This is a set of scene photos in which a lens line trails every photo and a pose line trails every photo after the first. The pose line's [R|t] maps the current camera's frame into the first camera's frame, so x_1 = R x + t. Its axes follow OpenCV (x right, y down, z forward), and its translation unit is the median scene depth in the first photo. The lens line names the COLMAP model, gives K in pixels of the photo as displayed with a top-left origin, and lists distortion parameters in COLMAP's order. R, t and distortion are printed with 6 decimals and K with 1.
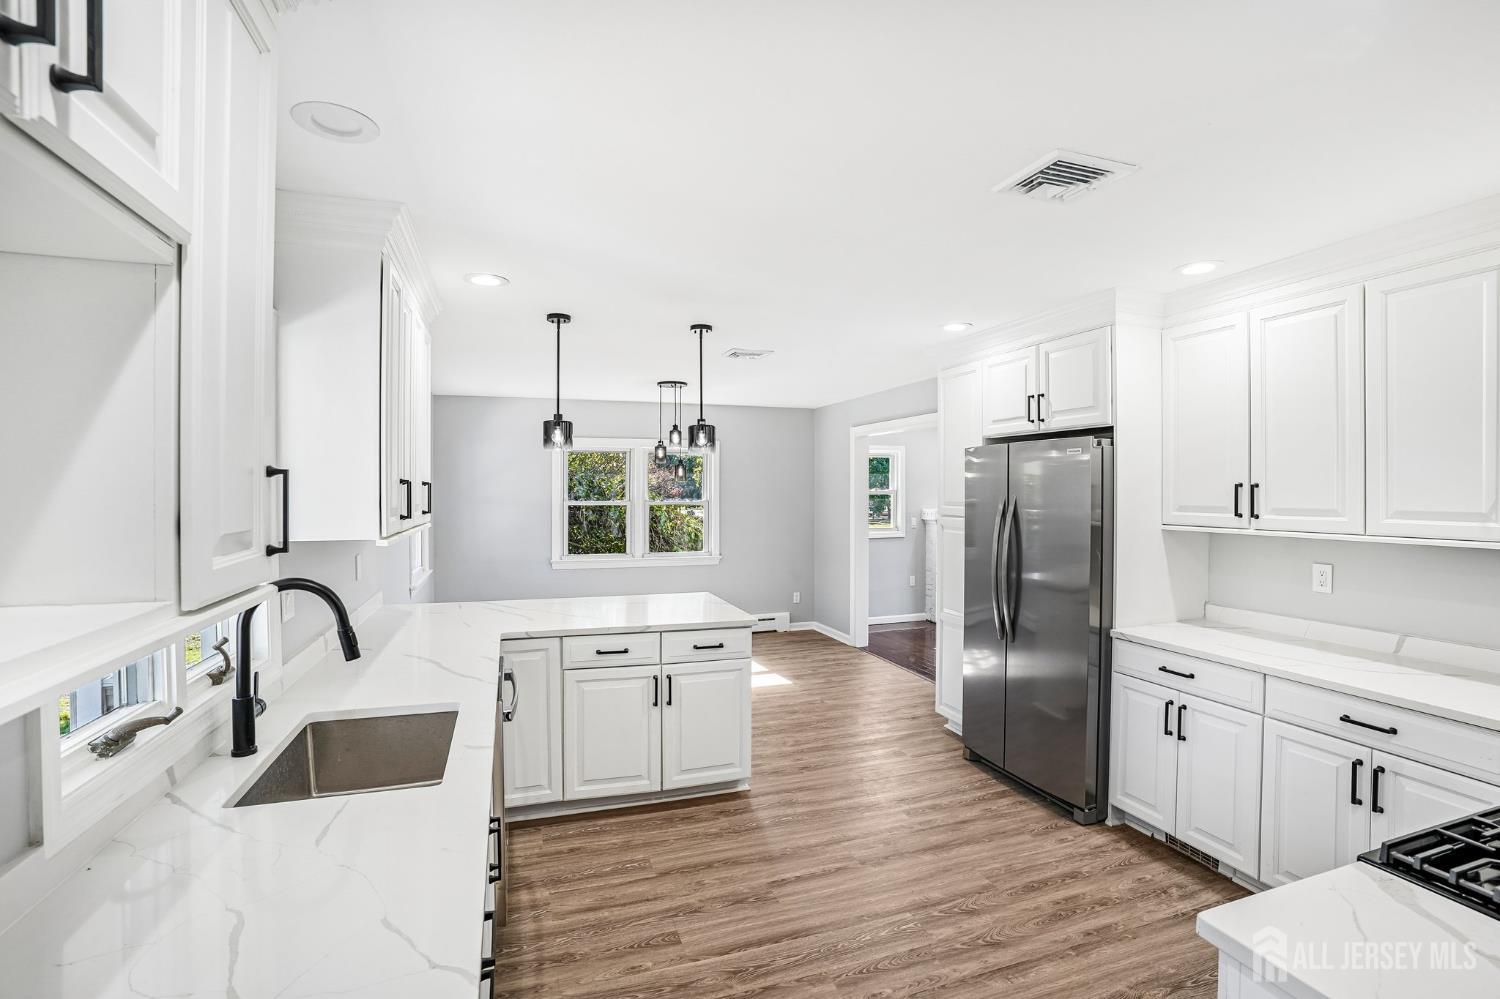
lens RADIAL K [[695.0, 0, 743.3], [0, 695.0, 493.1], [0, 0, 1]] dist [-0.076780, 0.027503]
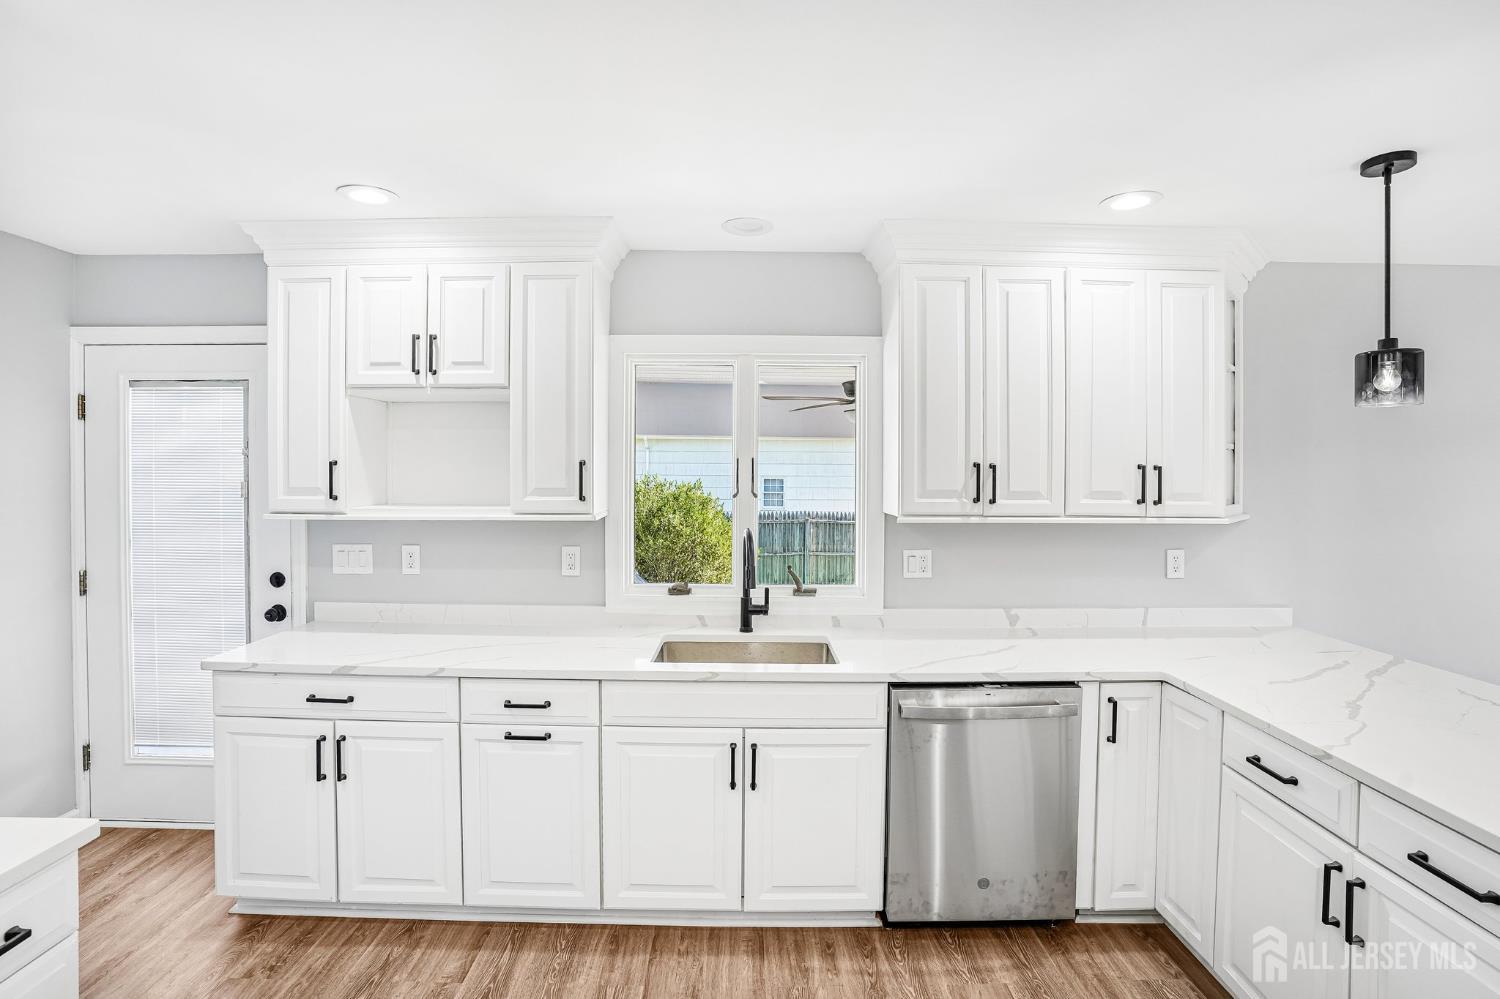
lens RADIAL K [[695.0, 0, 750.8], [0, 695.0, 484.4], [0, 0, 1]] dist [-0.076780, 0.027503]
pose [[-0.326244, 0.011131, -0.945220, 0.624454], [-0.013291, 0.999778, 0.016360, -0.000473], [0.945192, 0.017900, -0.326023, 1.108145]]
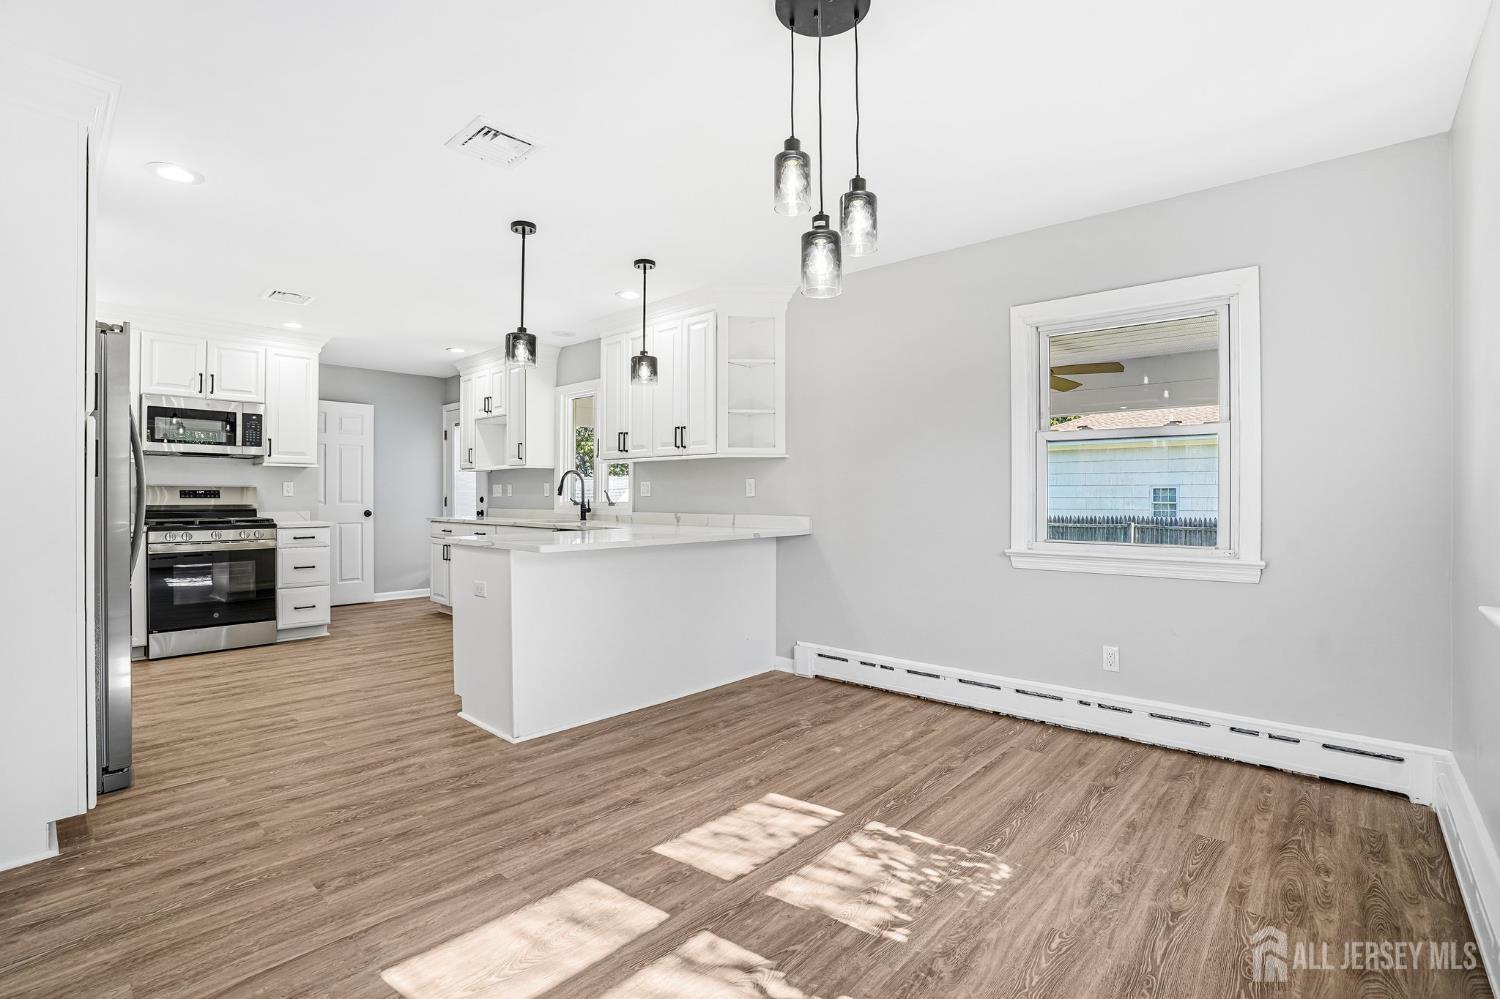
lens RADIAL K [[695.0, 0, 754.2], [0, 695.0, 496.6], [0, 0, 1]] dist [-0.076780, 0.027503]
pose [[-0.871091, -0.001588, -0.491119, 0.185795], [-0.005095, 0.999970, 0.005805, 0.174086], [0.491096, 0.007559, -0.871073, 3.287071]]
